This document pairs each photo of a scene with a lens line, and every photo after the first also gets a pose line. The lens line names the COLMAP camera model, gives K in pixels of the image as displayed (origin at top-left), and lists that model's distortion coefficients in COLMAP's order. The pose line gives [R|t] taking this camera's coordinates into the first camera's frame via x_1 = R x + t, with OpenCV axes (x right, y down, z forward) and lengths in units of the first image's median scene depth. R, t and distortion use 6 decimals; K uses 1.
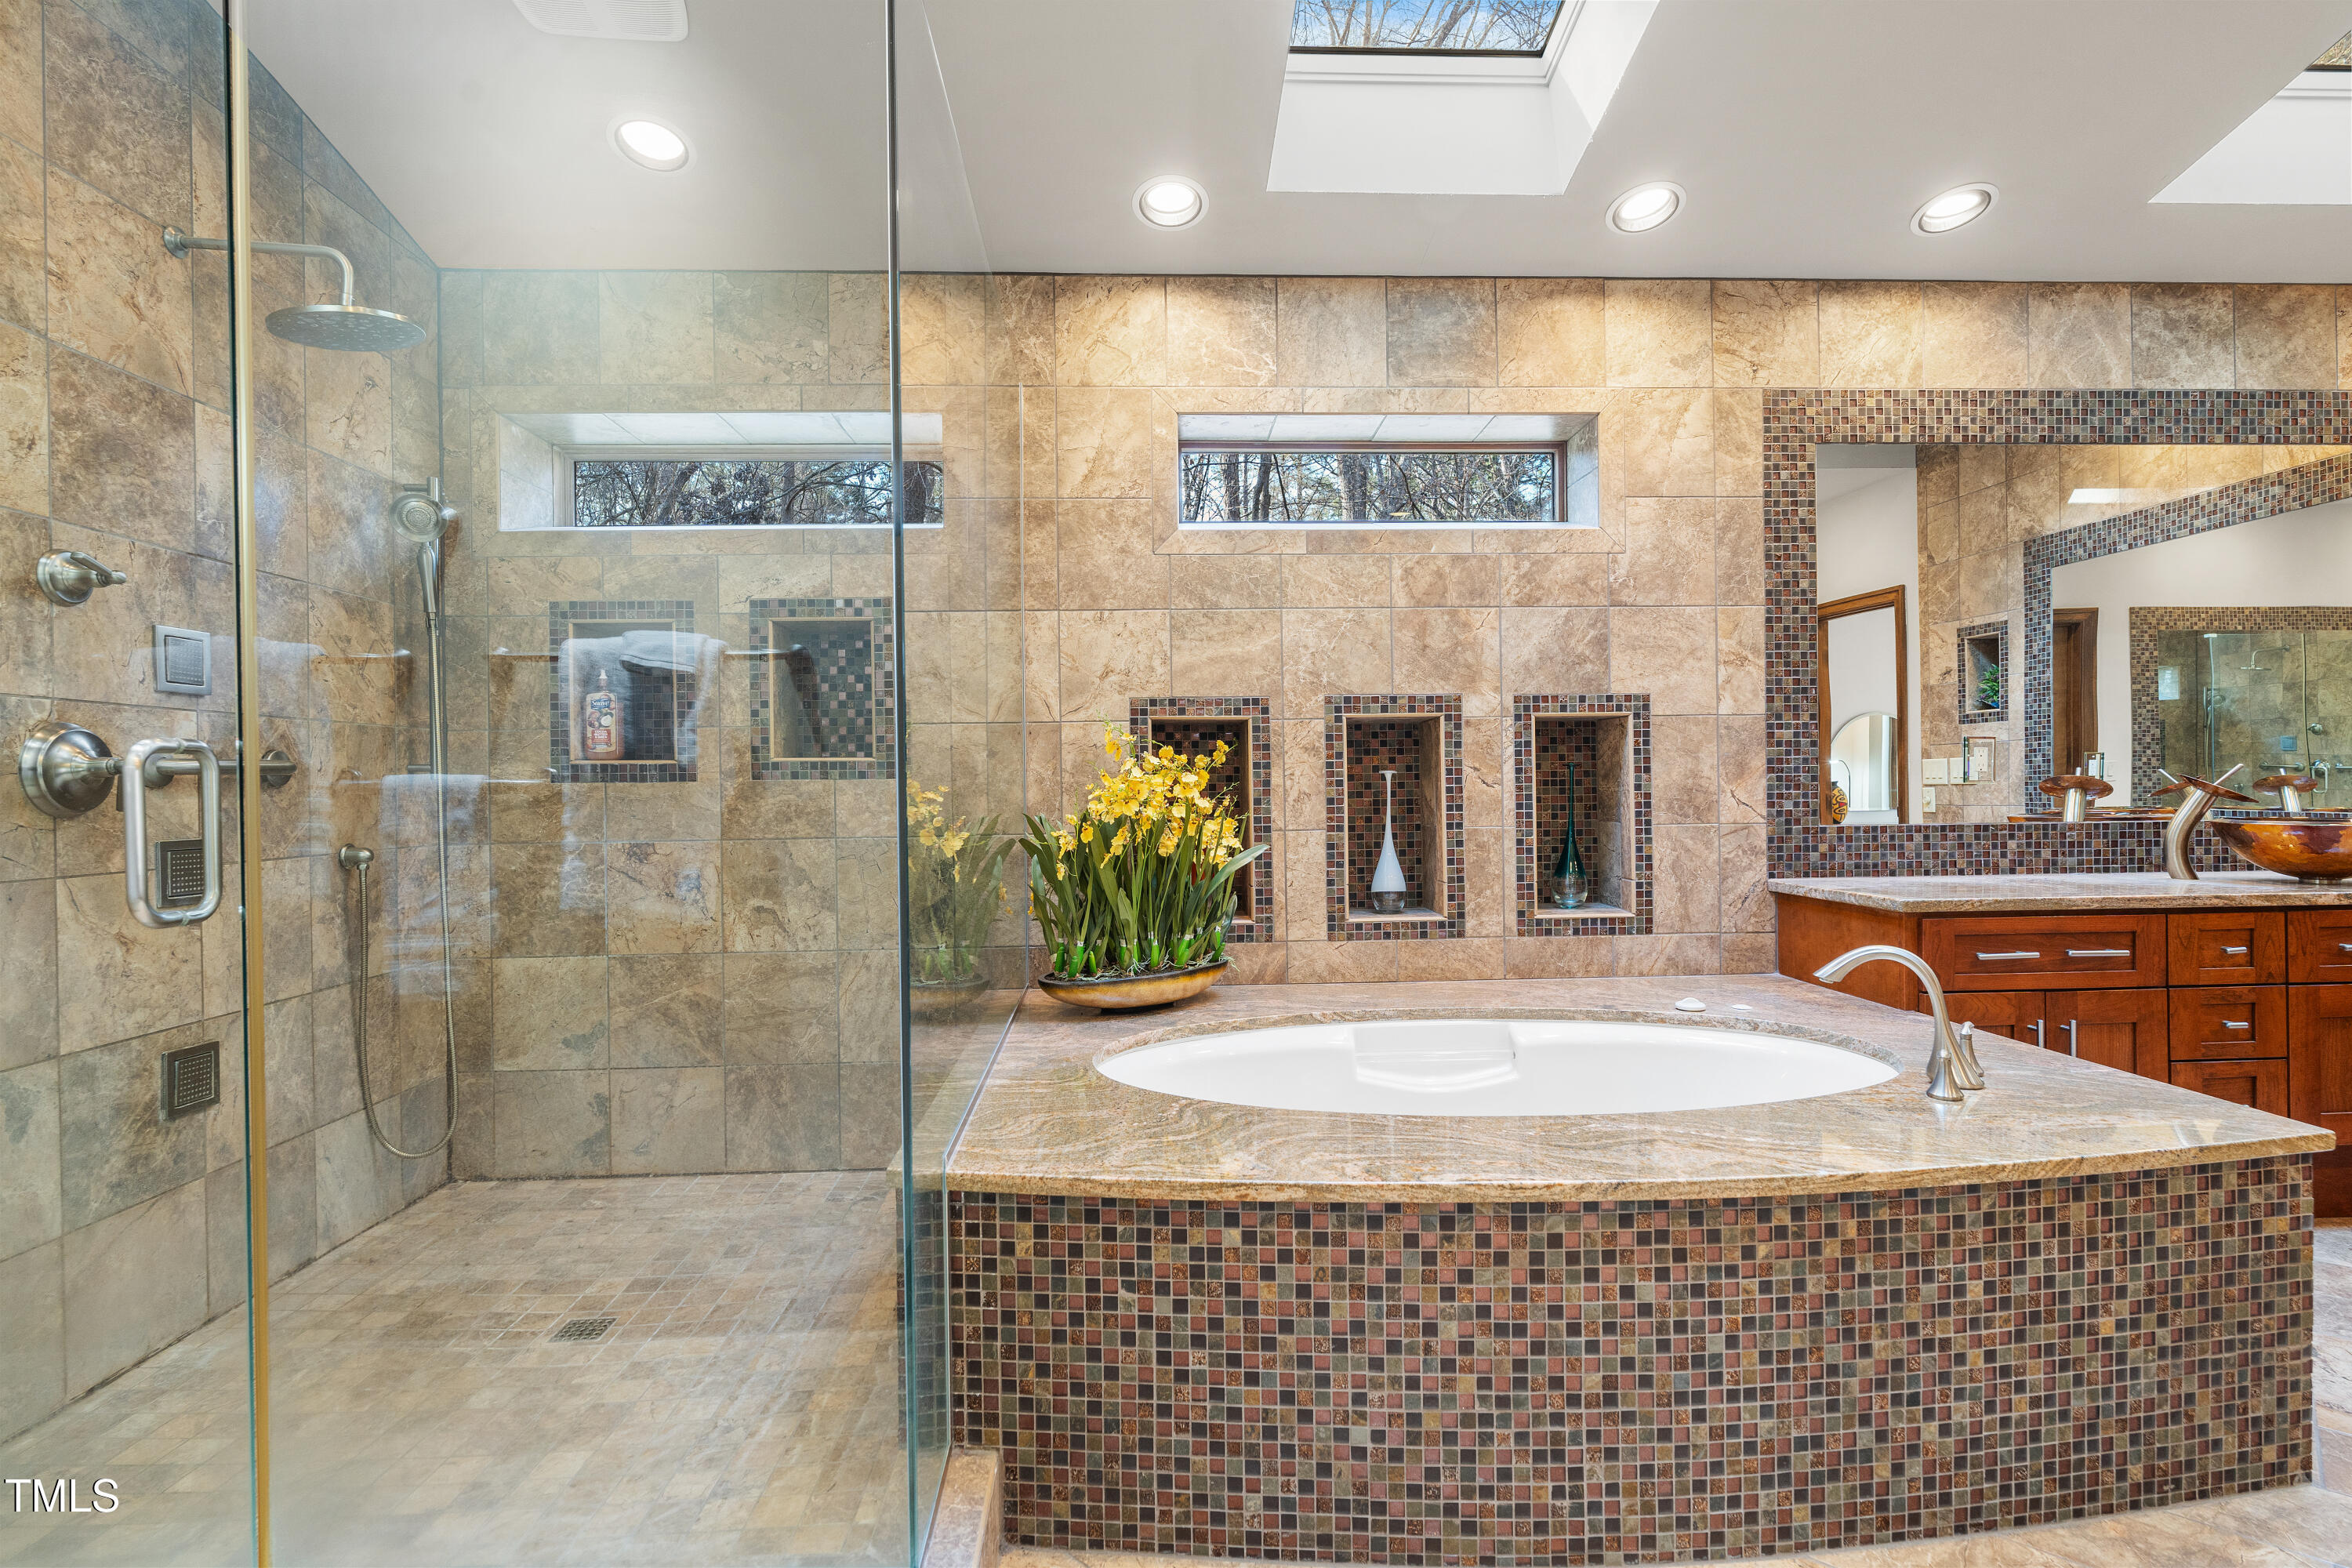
lens RADIAL K [[1182.3, 0, 1175.6], [0, 1182.3, 785.5], [0, 0, 1]] dist [0.000723, 0.001111]
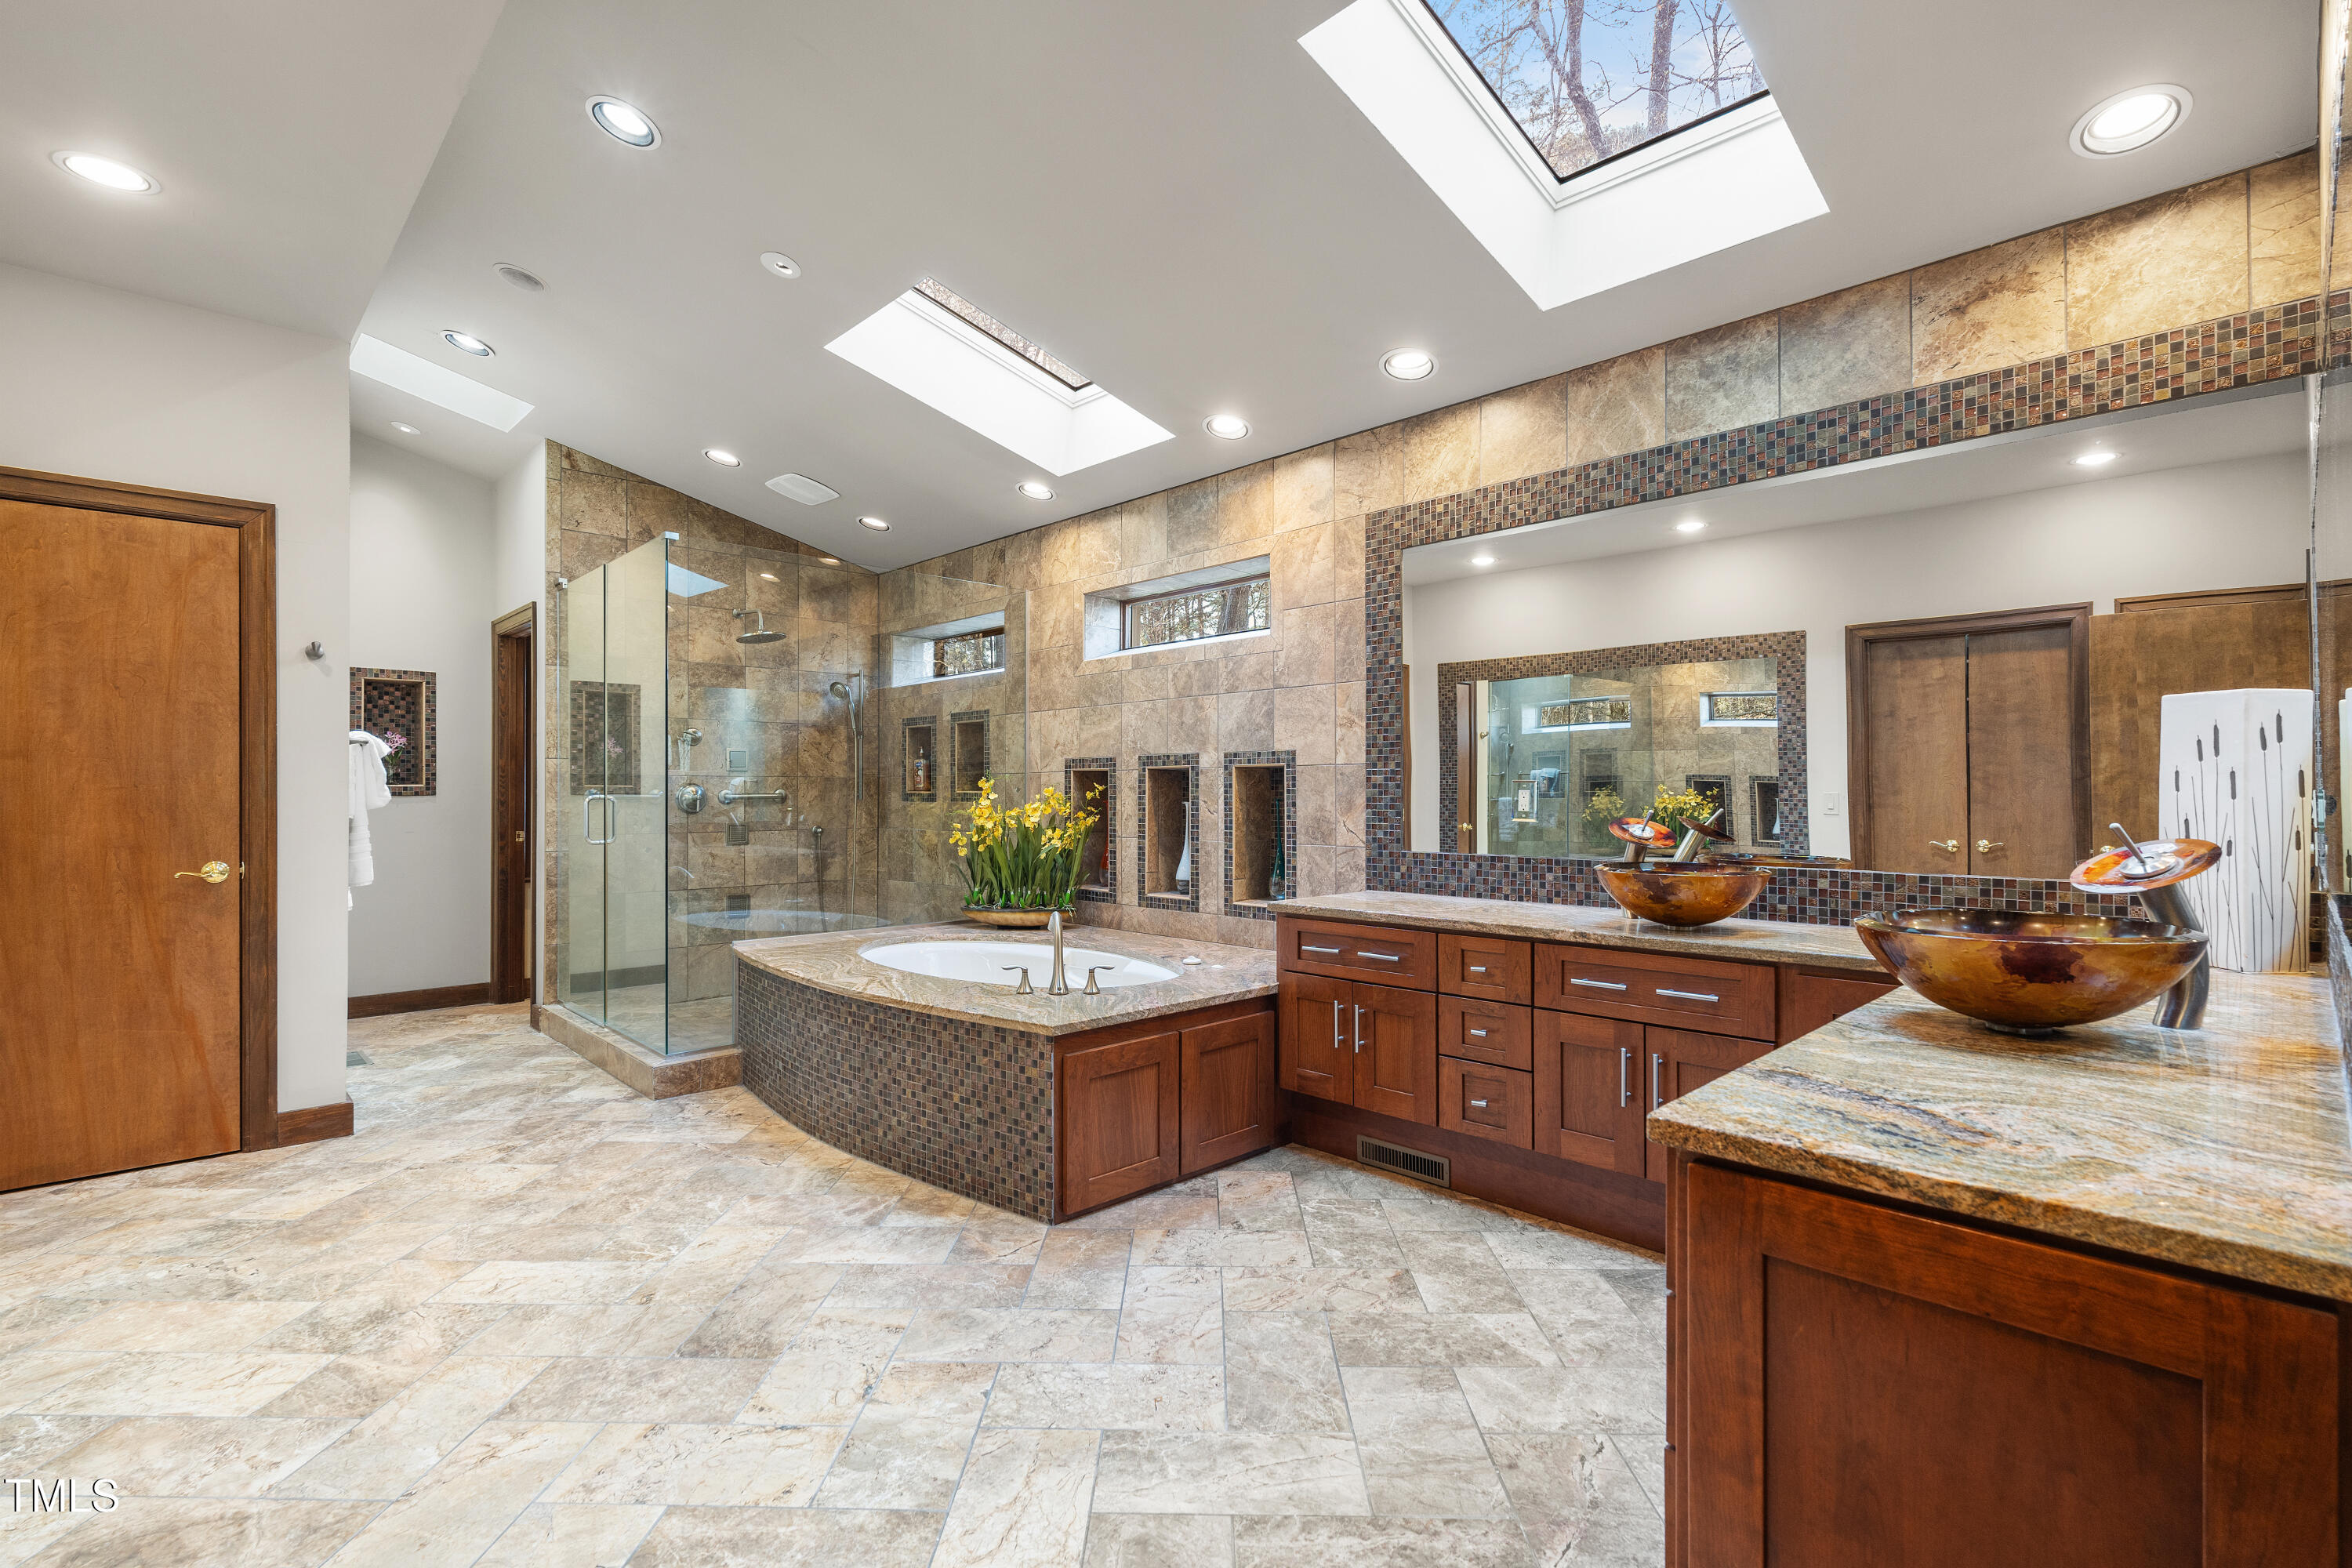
lens RADIAL K [[1137.3, 0, 1174.2], [0, 1137.3, 785.3], [0, 0, 1]] dist [0.004845, 0.000473]
pose [[0.640207, 0.005426, -0.768183, 1.328424], [-0.007961, 0.999968, 0.000428, -0.035233], [0.768161, 0.005842, 0.640230, 0.035263]]
